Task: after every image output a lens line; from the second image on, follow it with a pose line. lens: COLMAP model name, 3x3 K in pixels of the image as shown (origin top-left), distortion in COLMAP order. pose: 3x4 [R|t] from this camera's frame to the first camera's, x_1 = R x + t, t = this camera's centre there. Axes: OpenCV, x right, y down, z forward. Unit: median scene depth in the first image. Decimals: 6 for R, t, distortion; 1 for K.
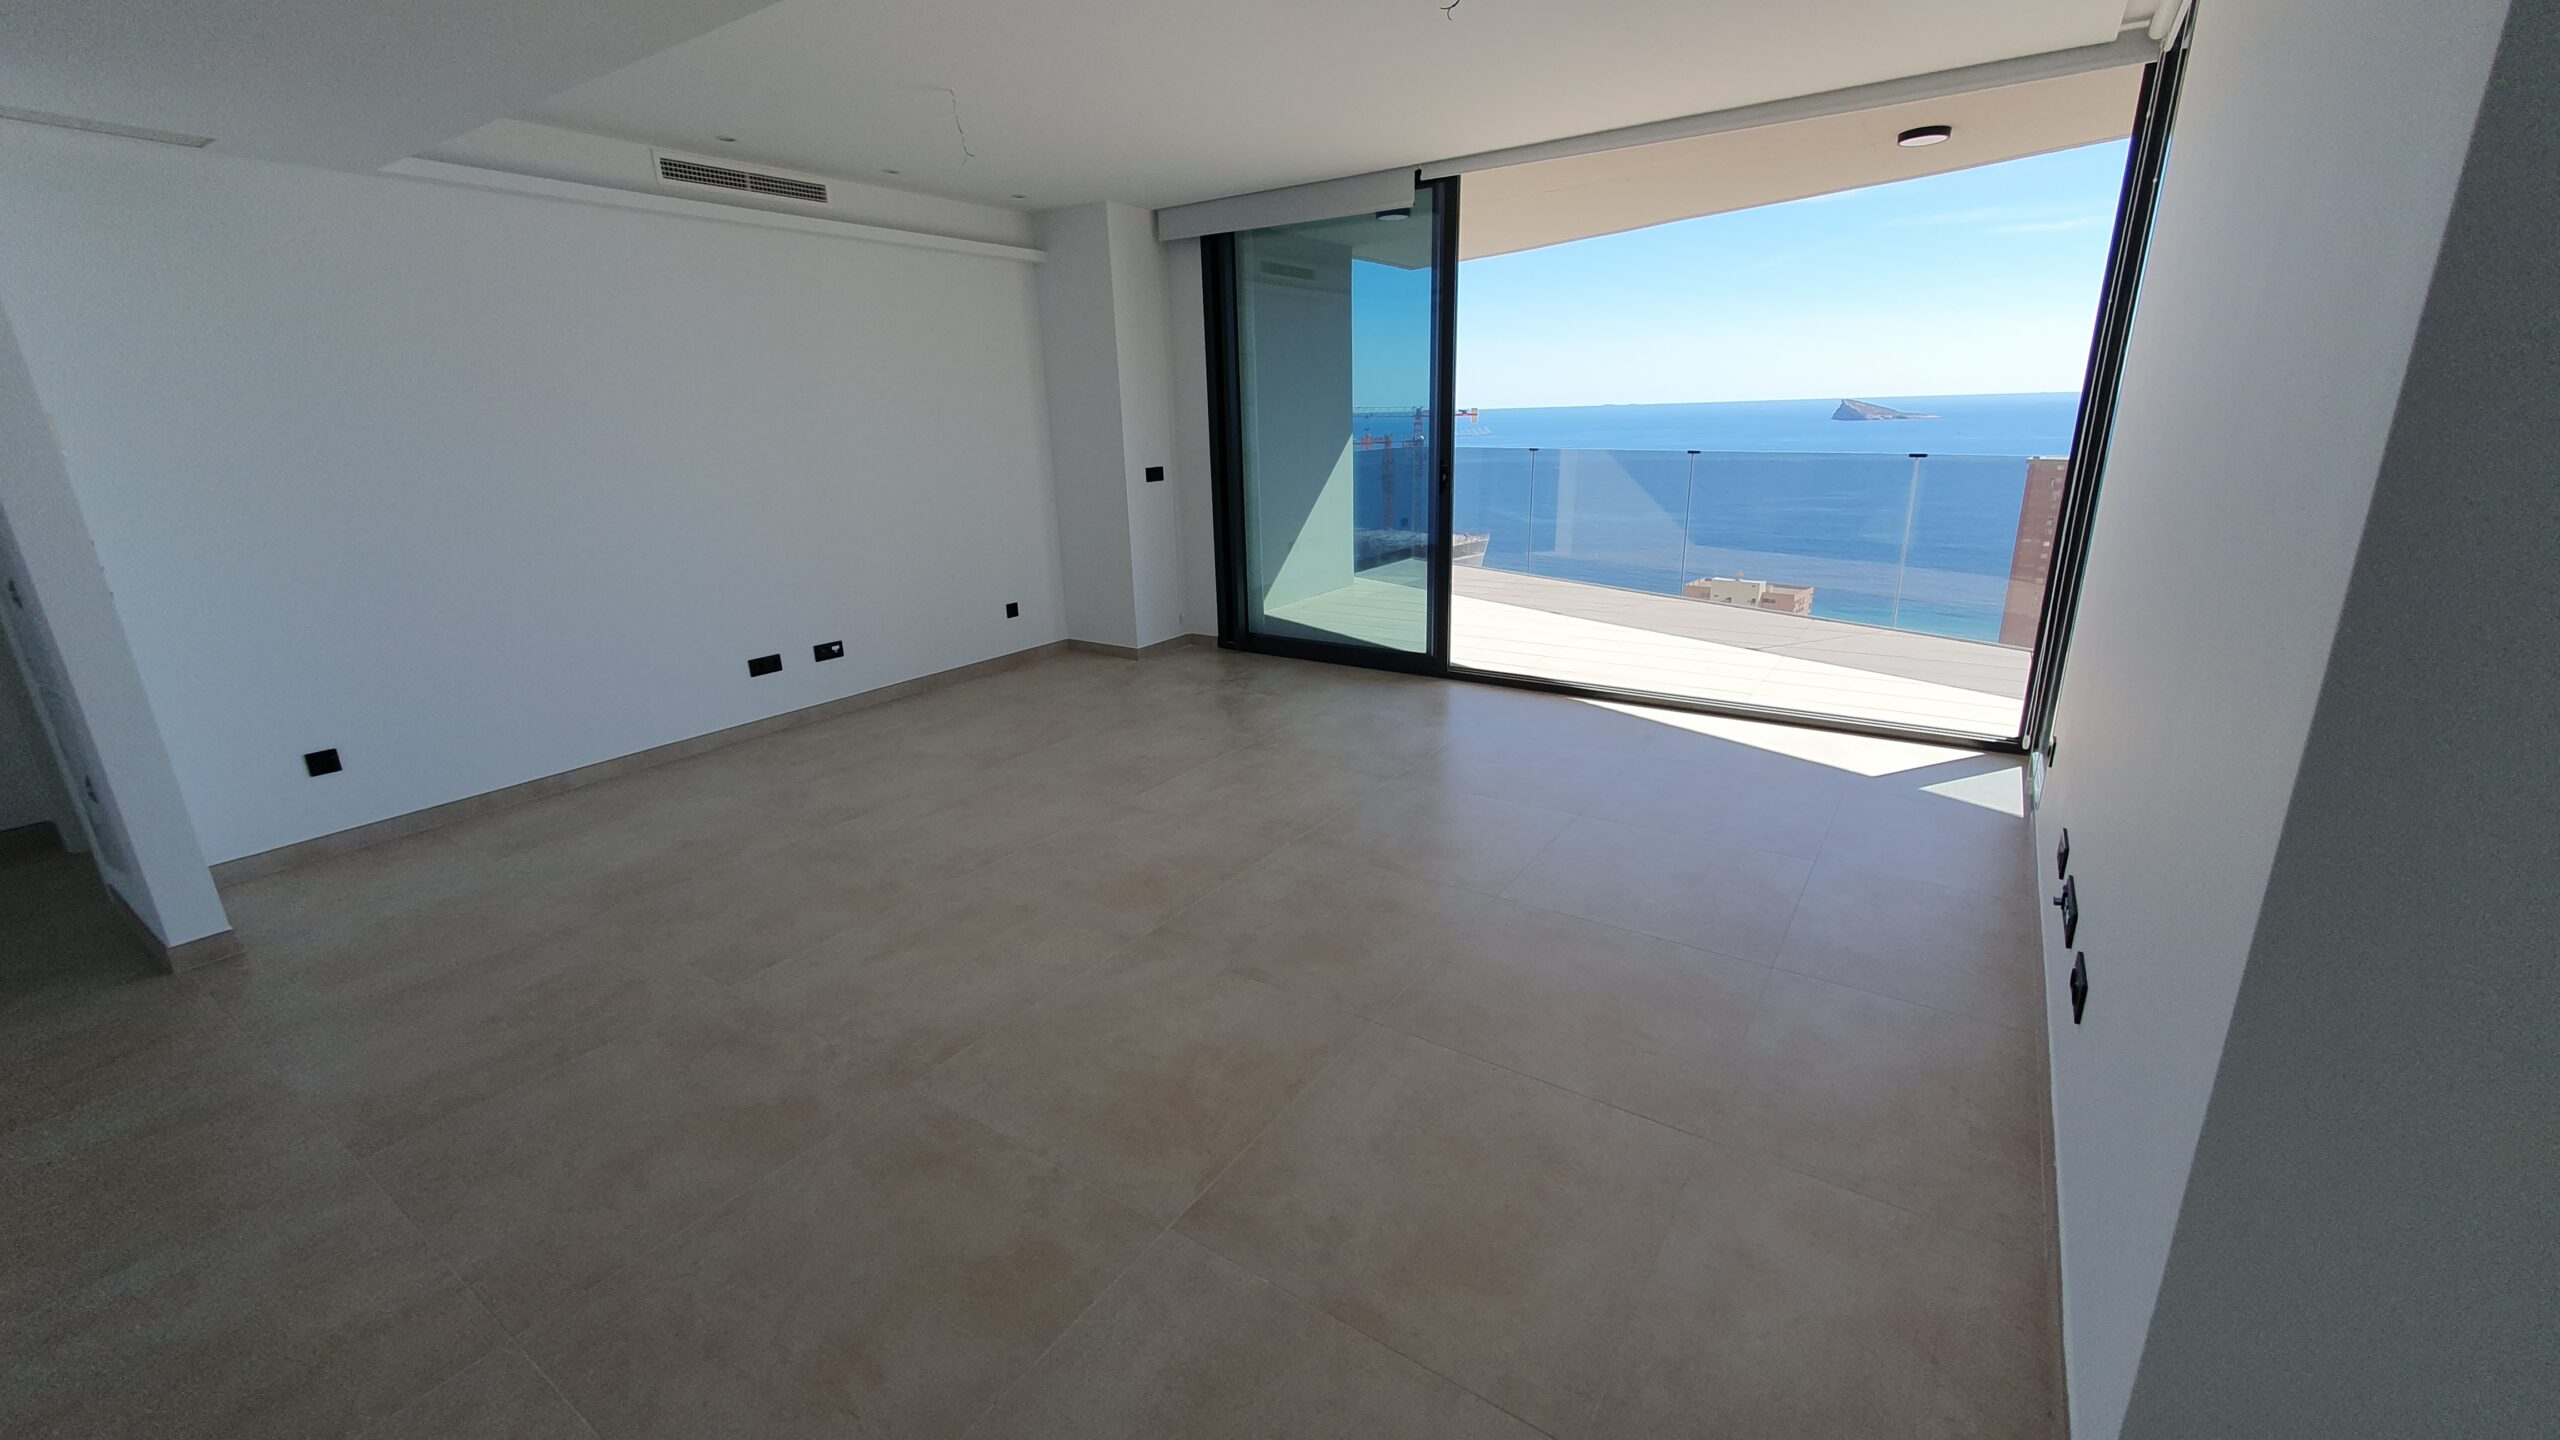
lens RADIAL K [[1013.2, 0, 1282.6], [0, 1013.2, 704.2], [0, 0, 1]] dist [0.007096, -0.000450]
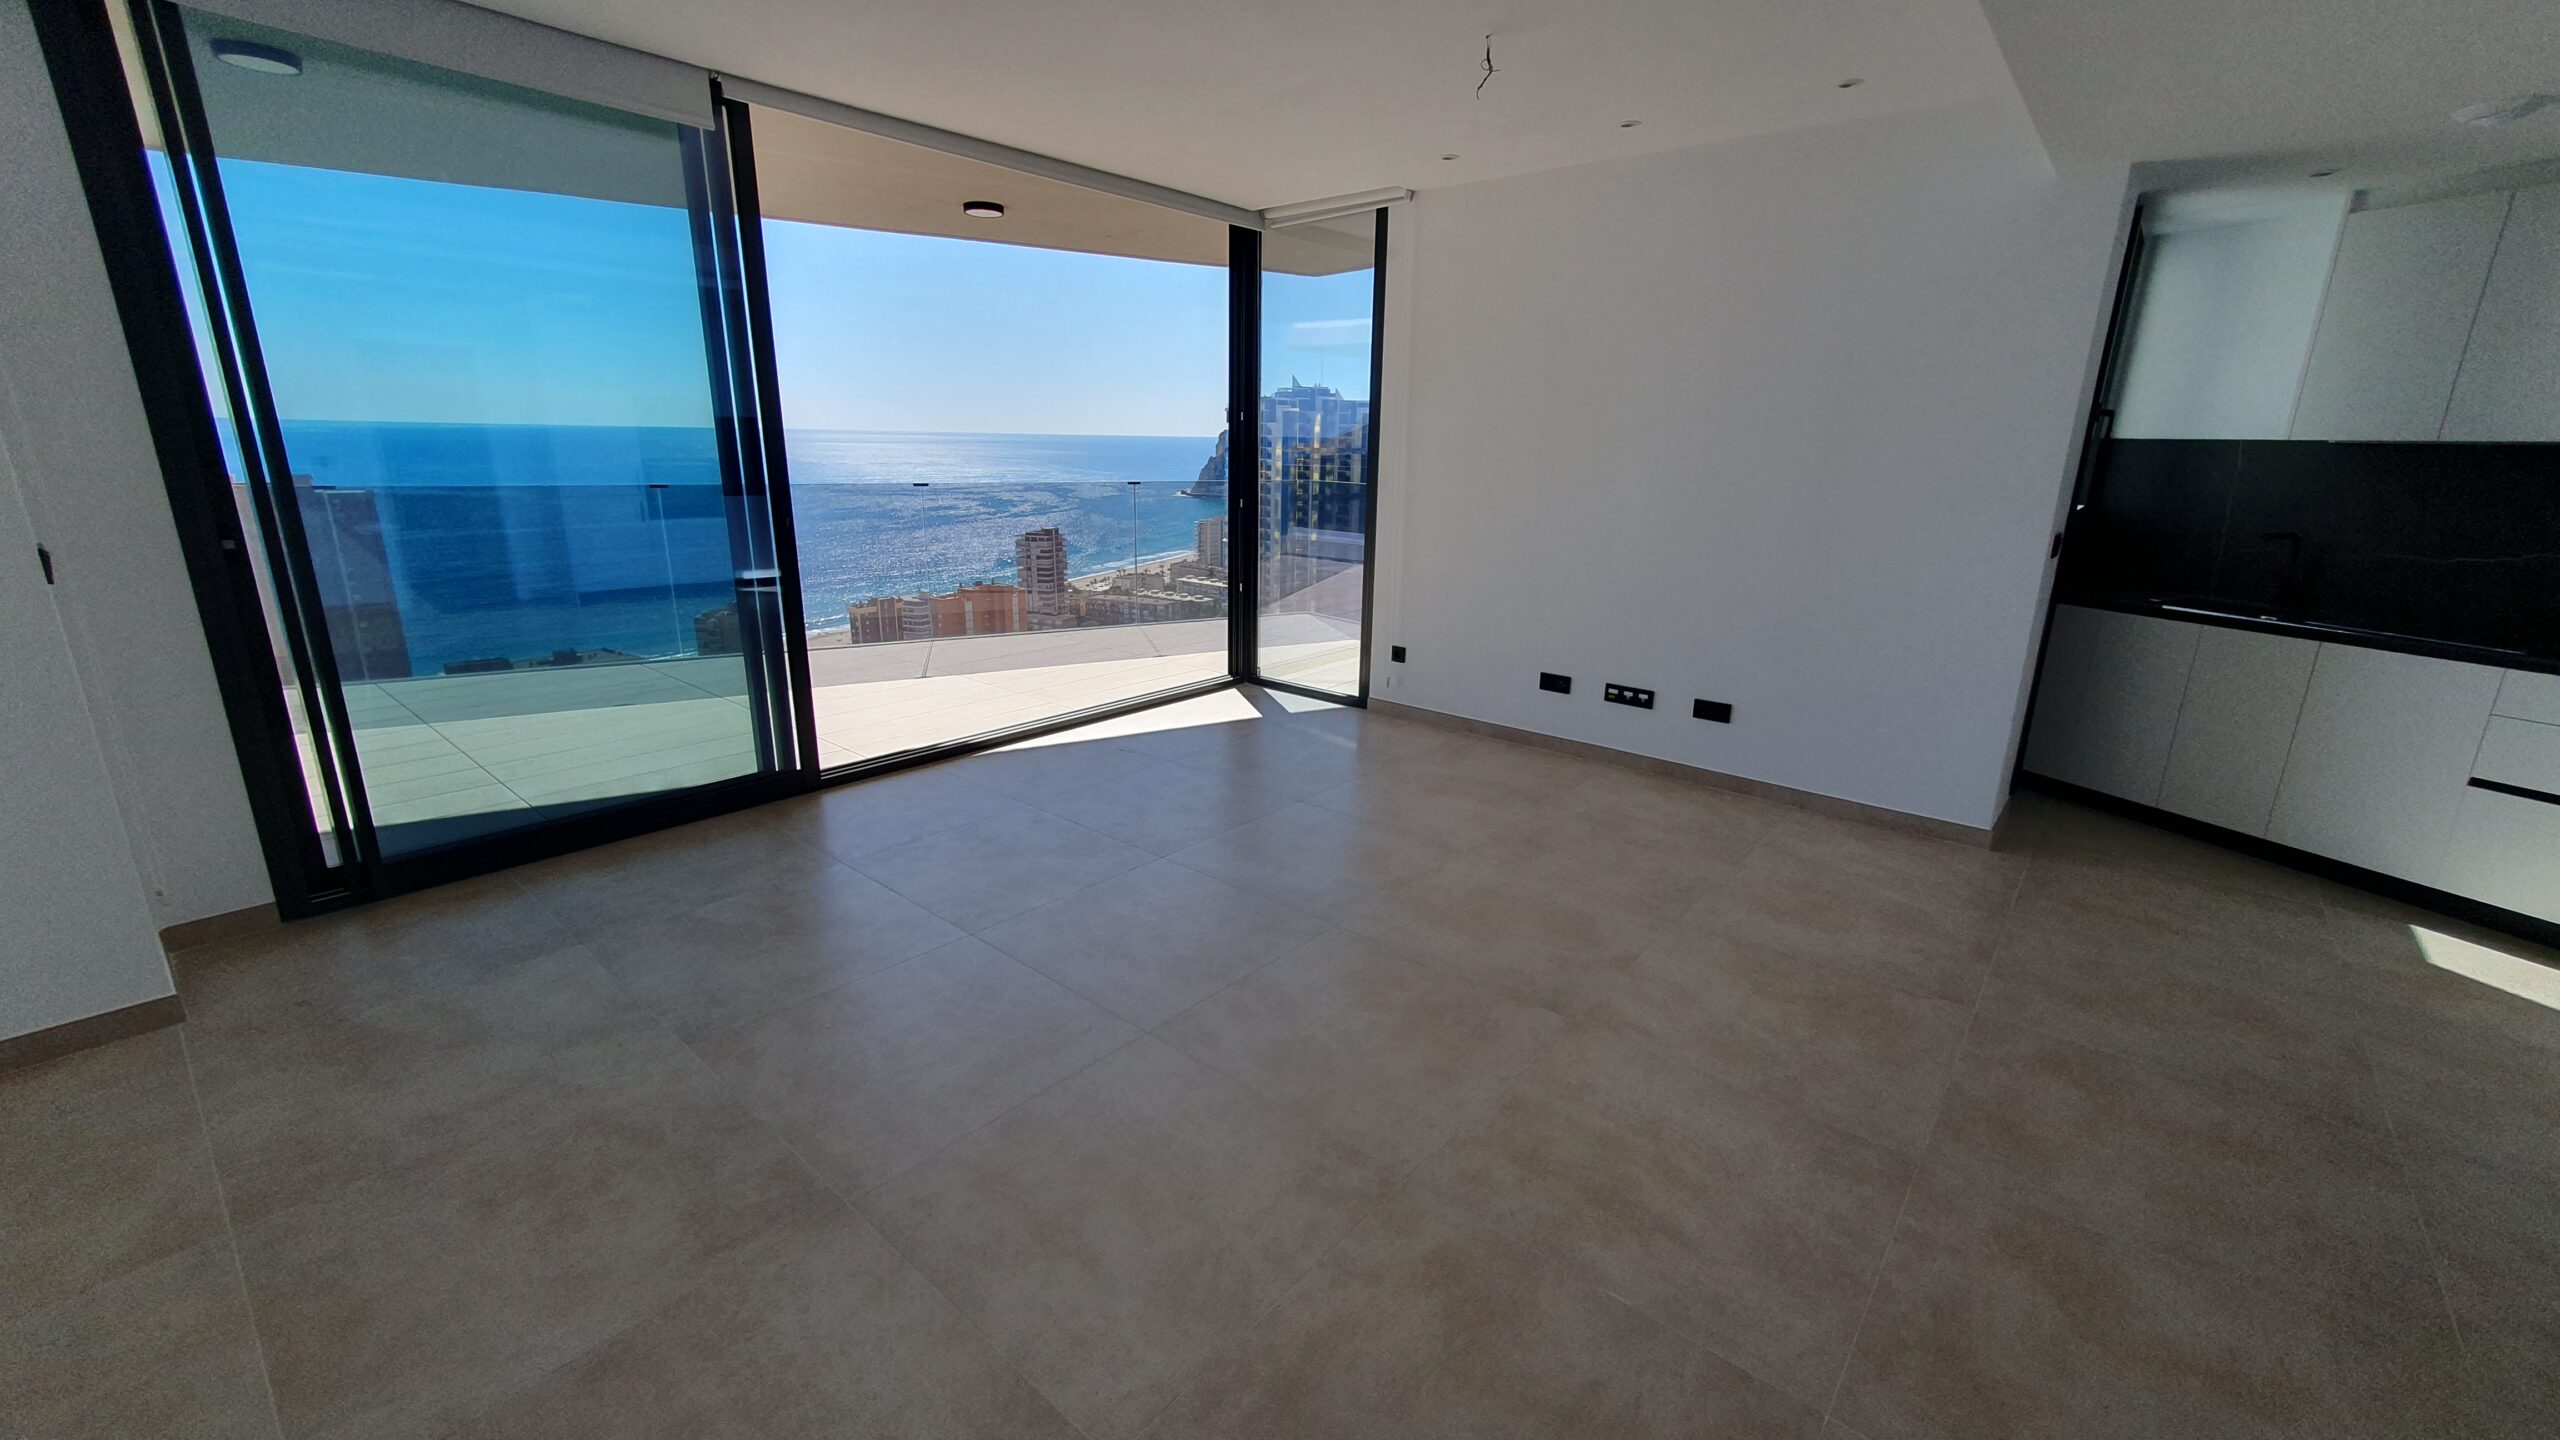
lens RADIAL K [[1013.2, 0, 1282.6], [0, 1013.2, 704.2], [0, 0, 1]] dist [0.007096, -0.000450]
pose [[0.109280, -0.228416, 0.967411, -0.580813], [0.257877, 0.946432, 0.194333, -0.163069], [-0.959978, 0.228236, 0.162330, 0.618281]]
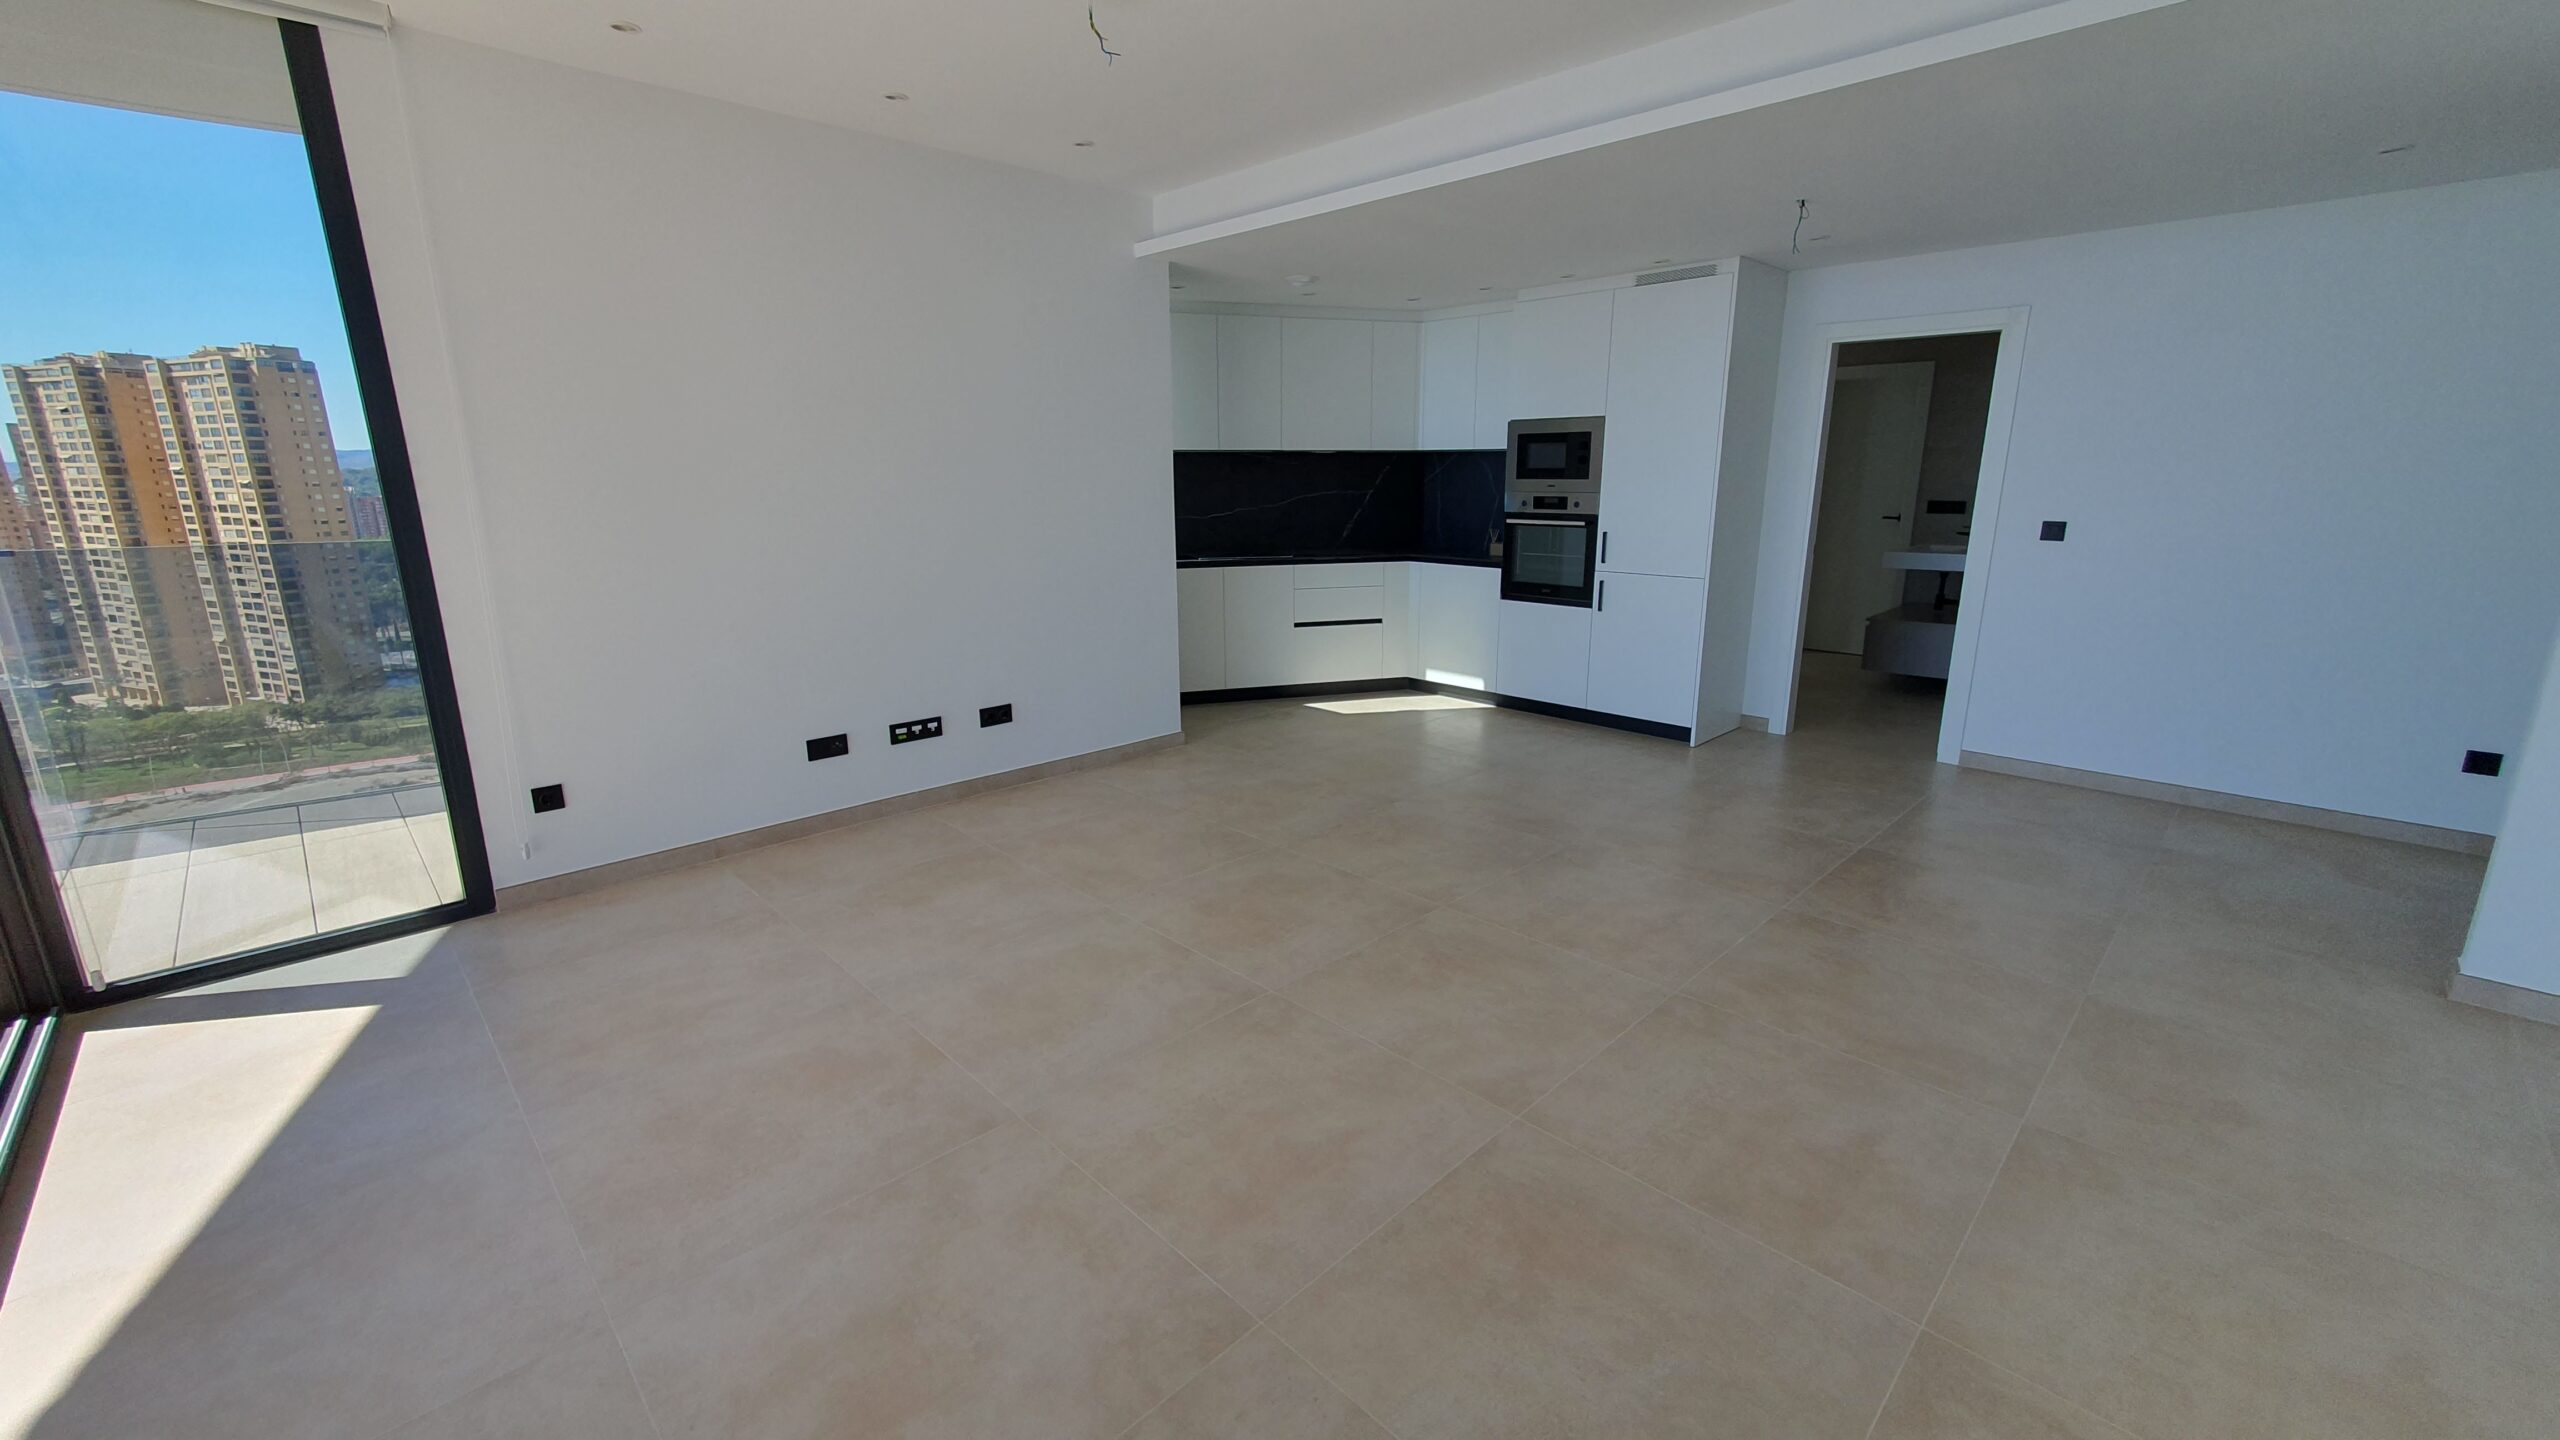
lens RADIAL K [[1007.5, 0, 1277.2], [0, 1007.5, 708.9], [0, 0, 1]] dist [0.014760, -0.006203]
pose [[-0.979832, -0.017770, 0.199031, -0.108405], [0.082411, 0.871450, 0.483512, -0.308047], [-0.182038, 0.490163, -0.852410, 1.121614]]
